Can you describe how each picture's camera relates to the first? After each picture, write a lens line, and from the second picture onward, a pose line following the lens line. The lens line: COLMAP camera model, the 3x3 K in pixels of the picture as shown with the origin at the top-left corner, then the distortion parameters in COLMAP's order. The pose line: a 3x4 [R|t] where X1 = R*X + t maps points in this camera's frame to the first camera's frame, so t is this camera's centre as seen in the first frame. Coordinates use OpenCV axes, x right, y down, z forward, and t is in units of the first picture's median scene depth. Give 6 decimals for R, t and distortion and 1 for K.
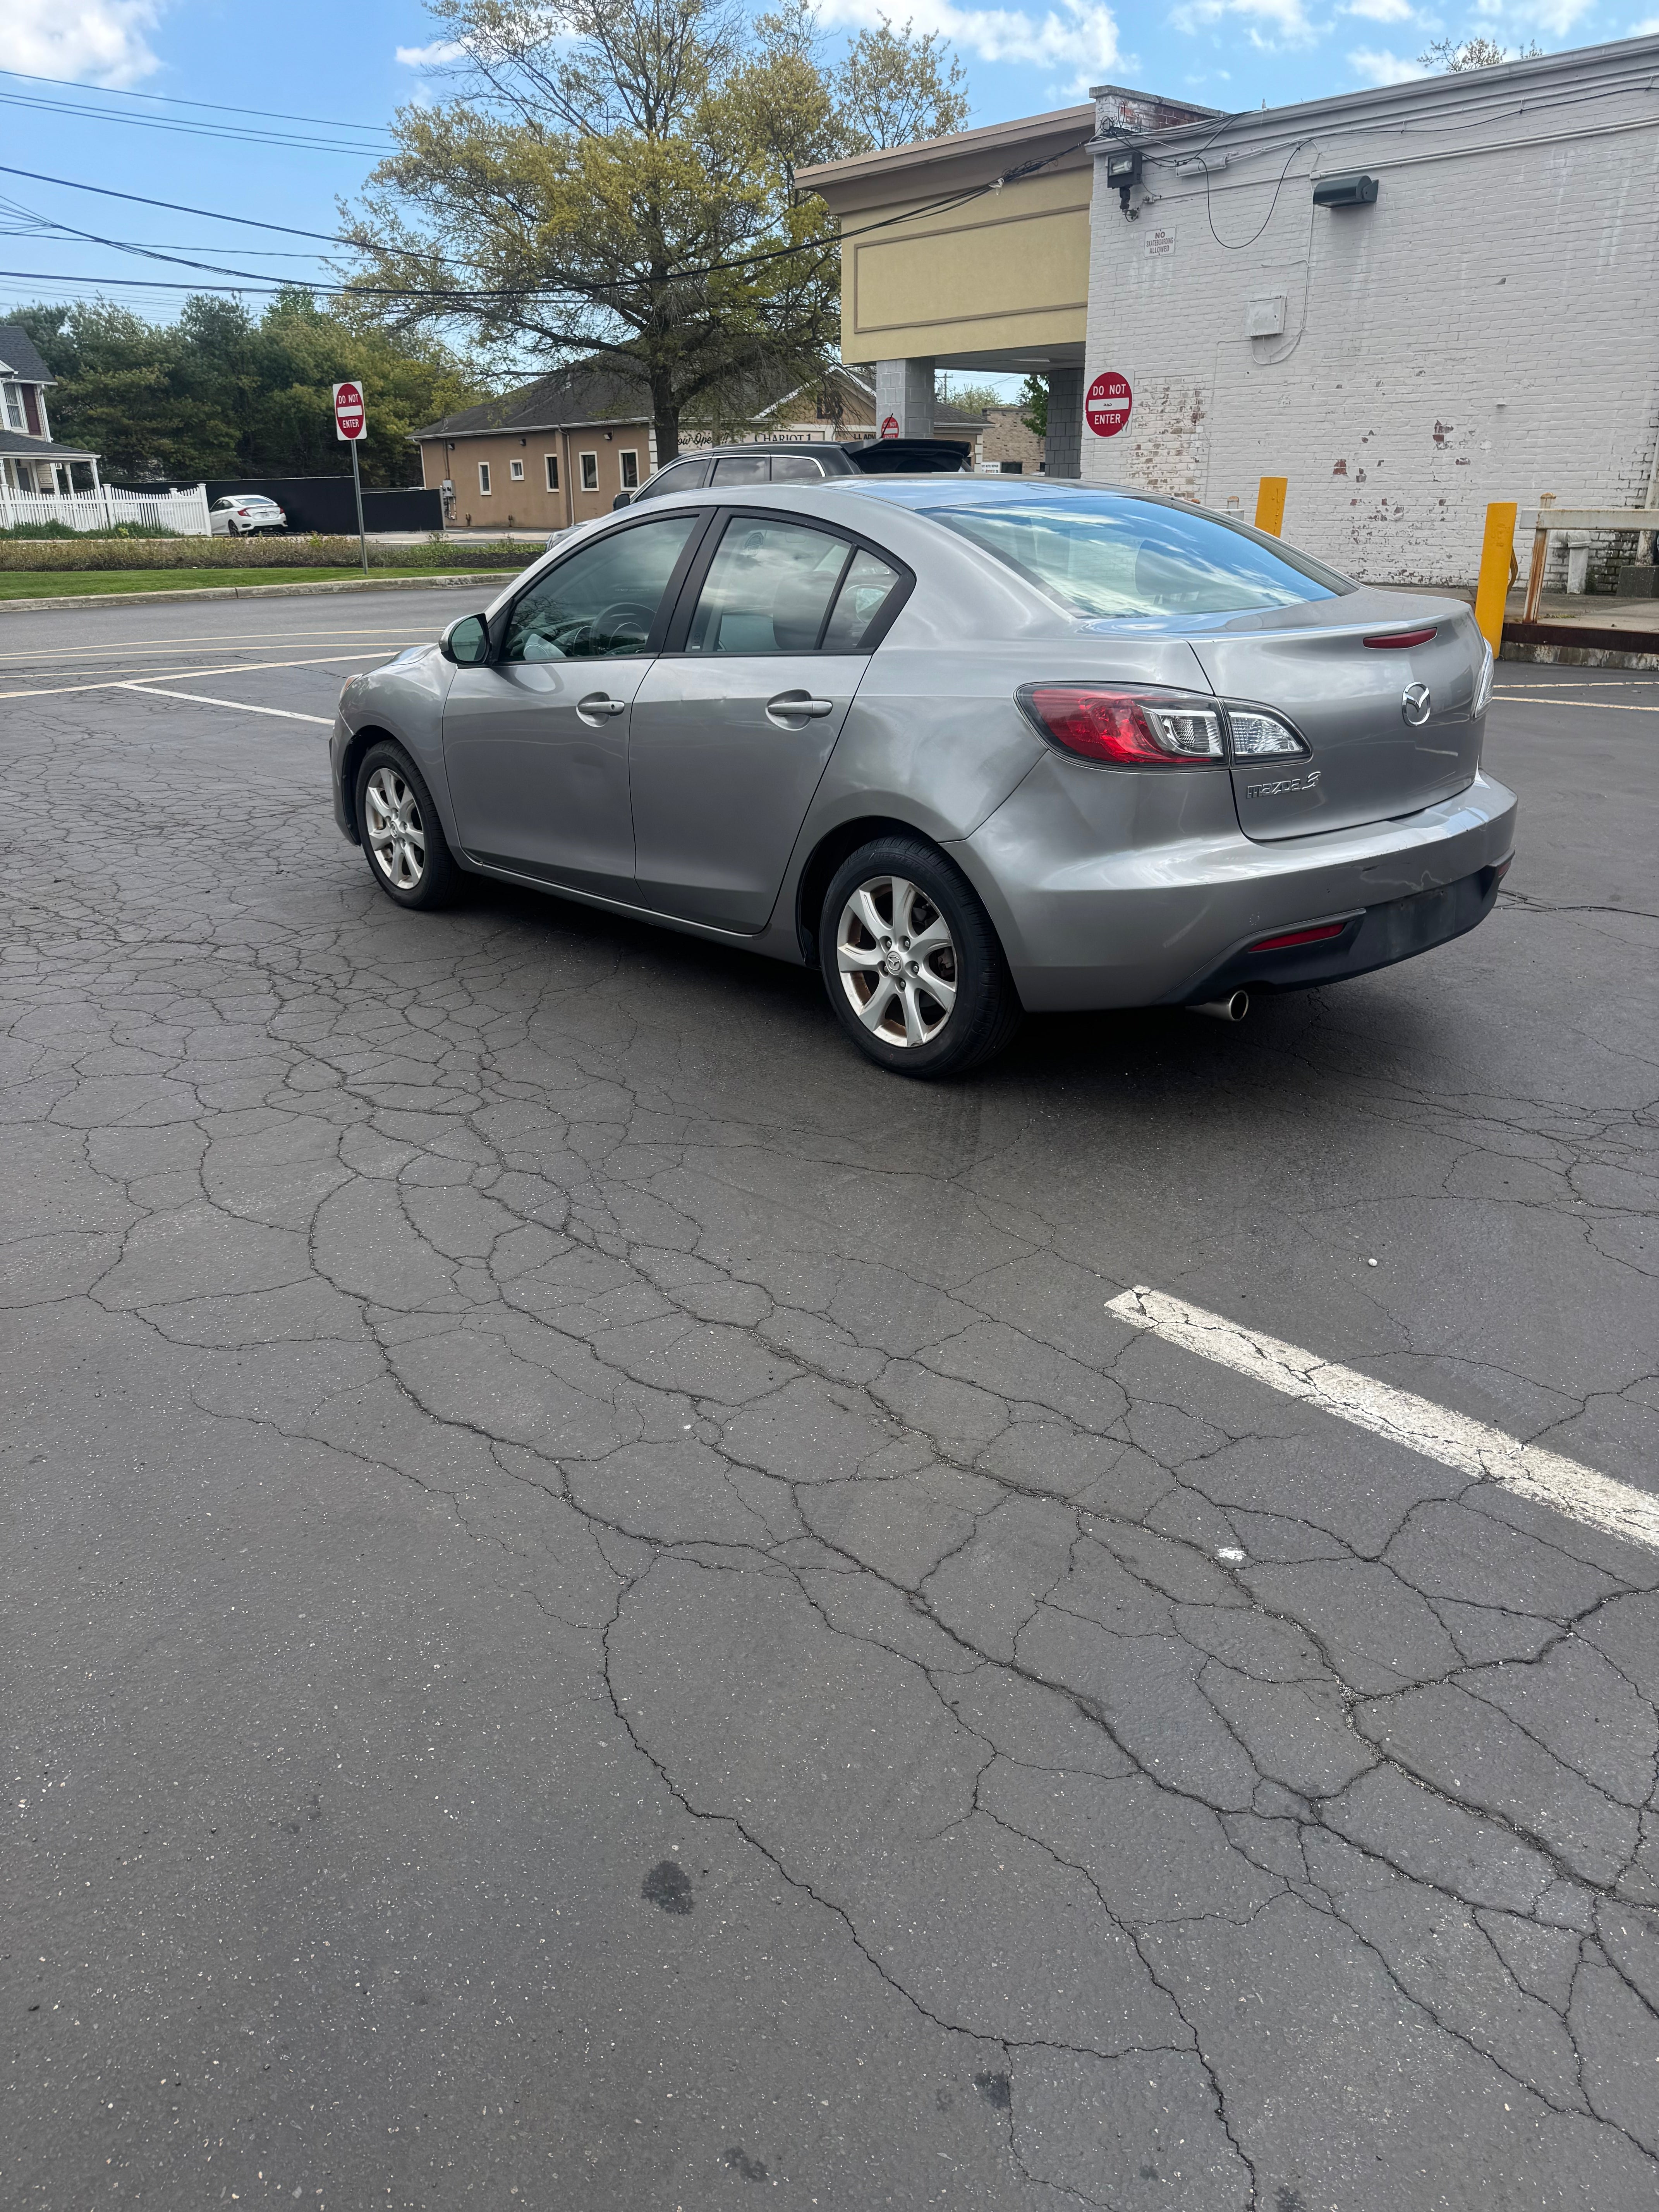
lens RADIAL K [[1597.9, 0, 822.6], [0, 1597.9, 1097.6], [0, 0, 1]] dist [0.045995, -0.063137]
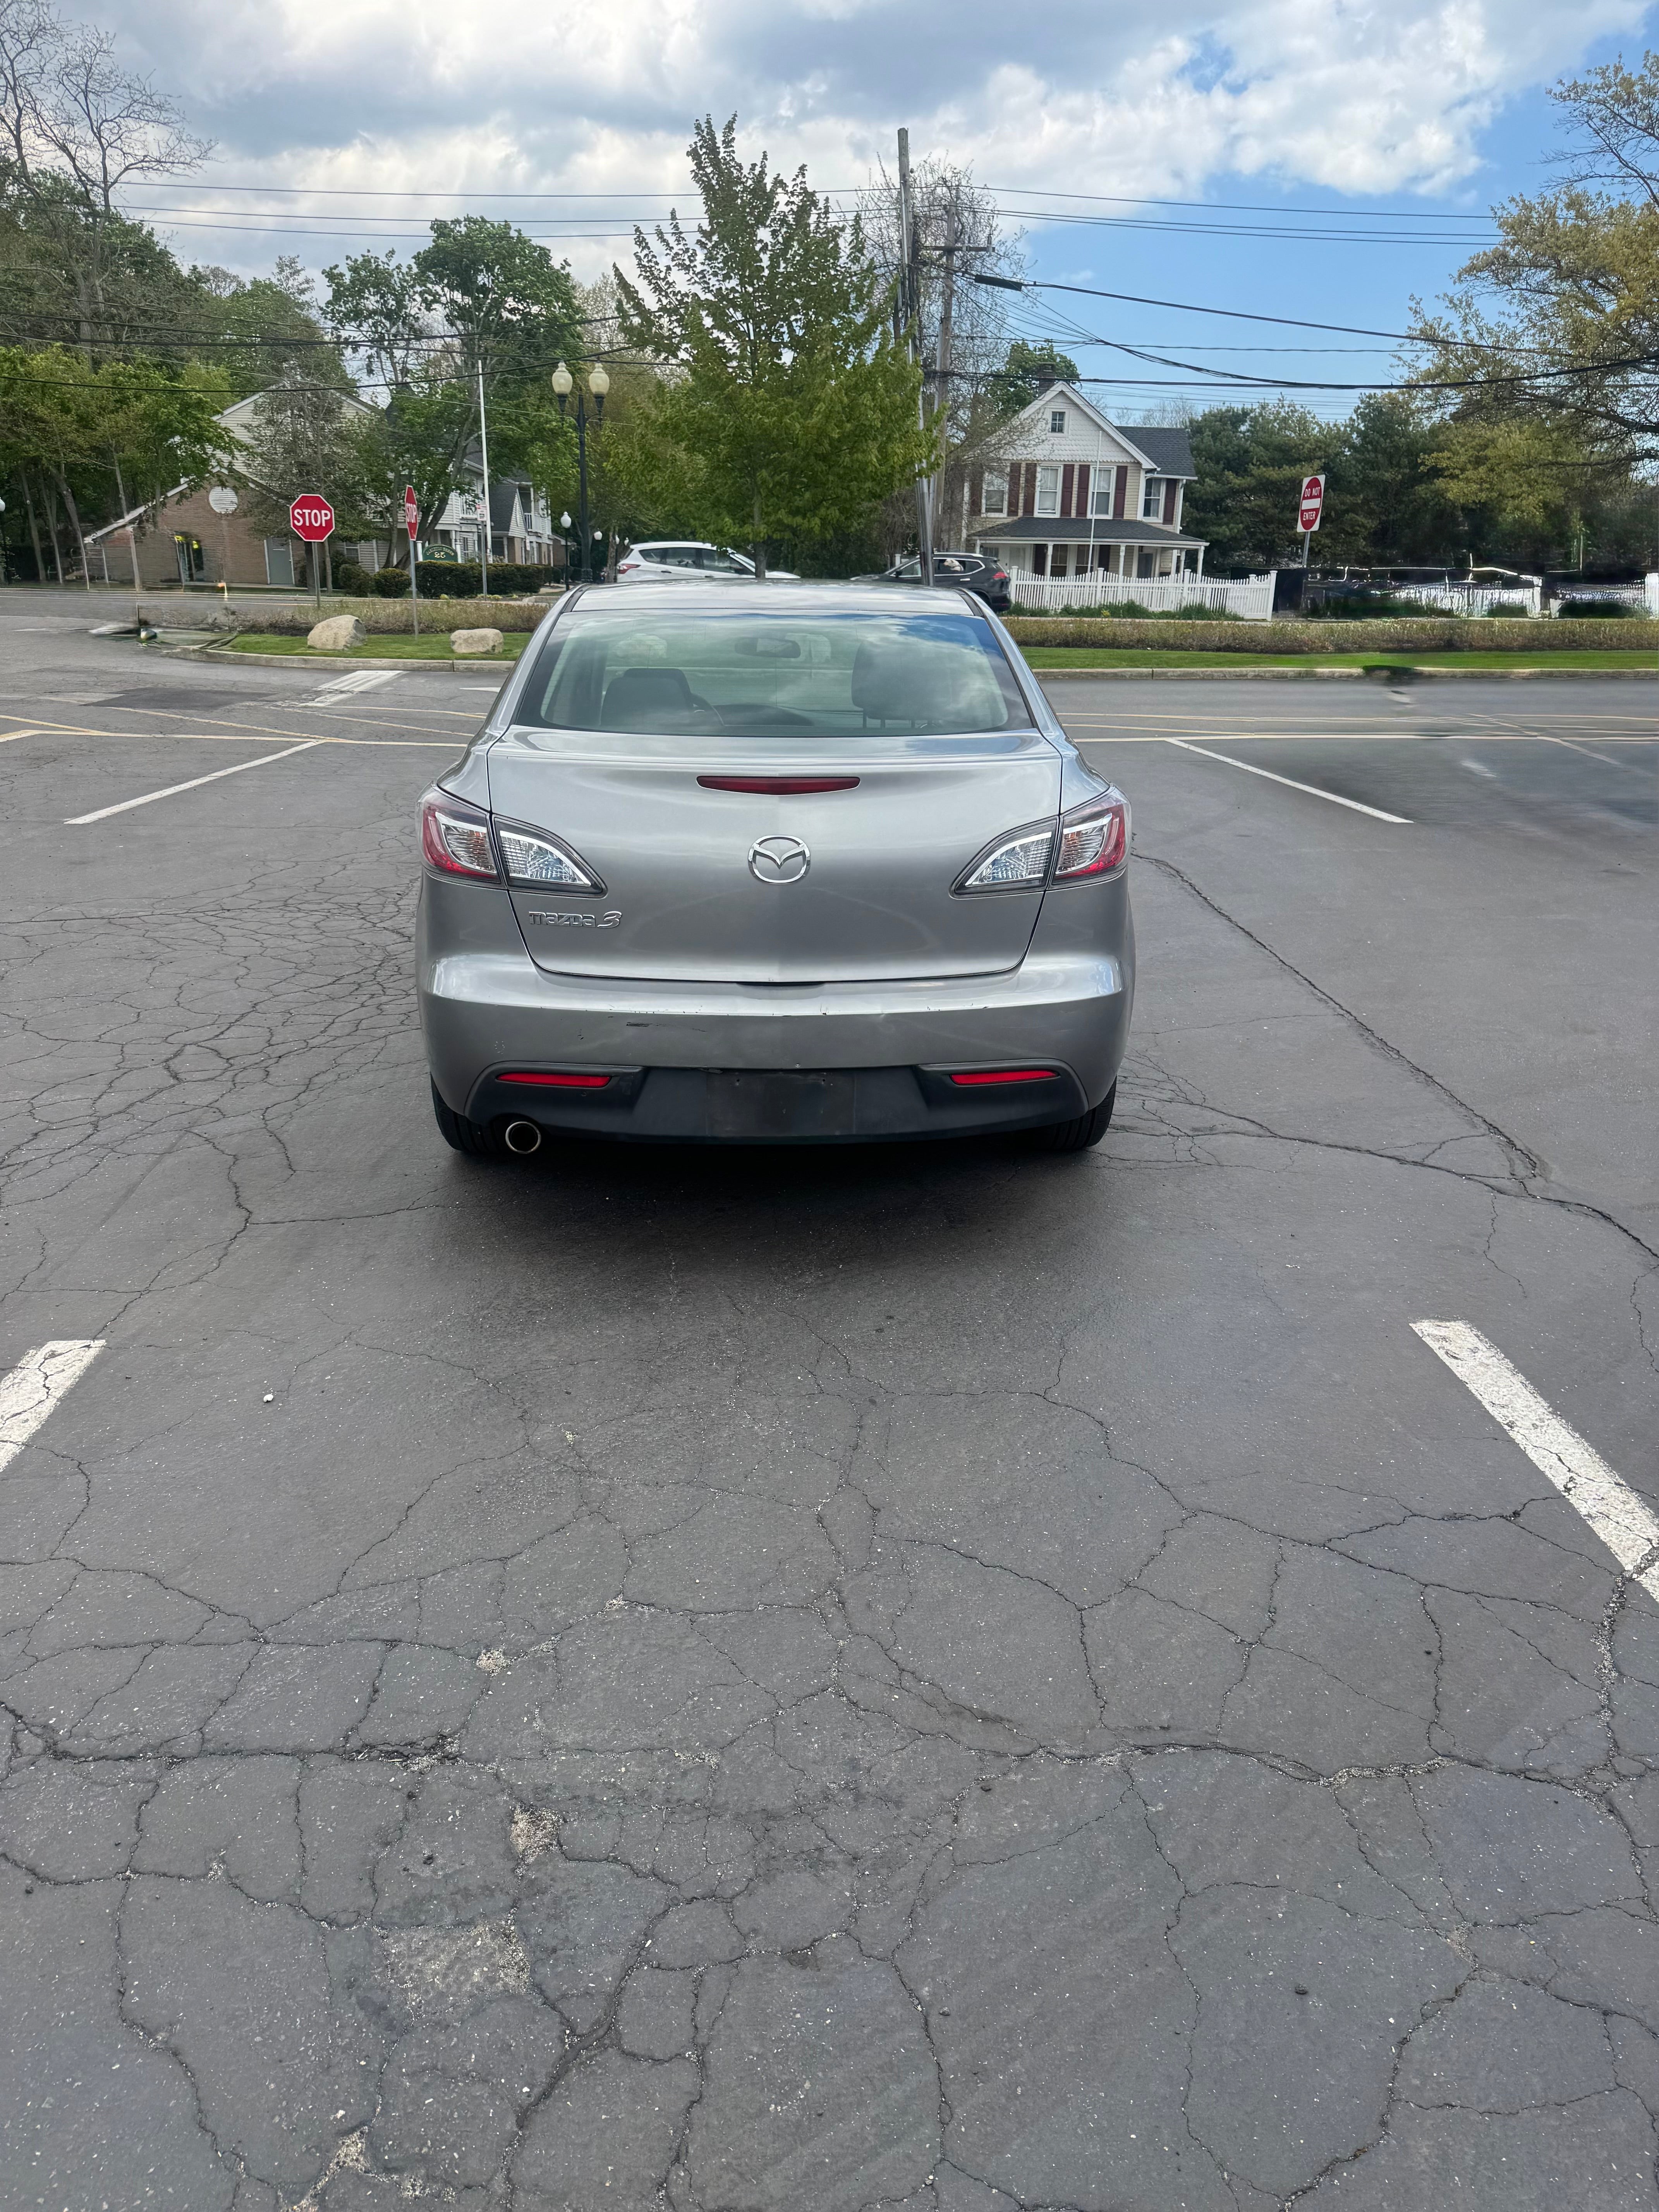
lens RADIAL K [[1604.8, 0, 829.5], [0, 1604.8, 1106.0], [0, 0, 1]] dist [0.017110, -0.005798]
pose [[0.778628, 0.219343, -0.587901, 0.154133], [-0.245058, 0.968806, 0.036896, -0.025217], [0.577655, 0.115342, 0.808091, 0.055832]]
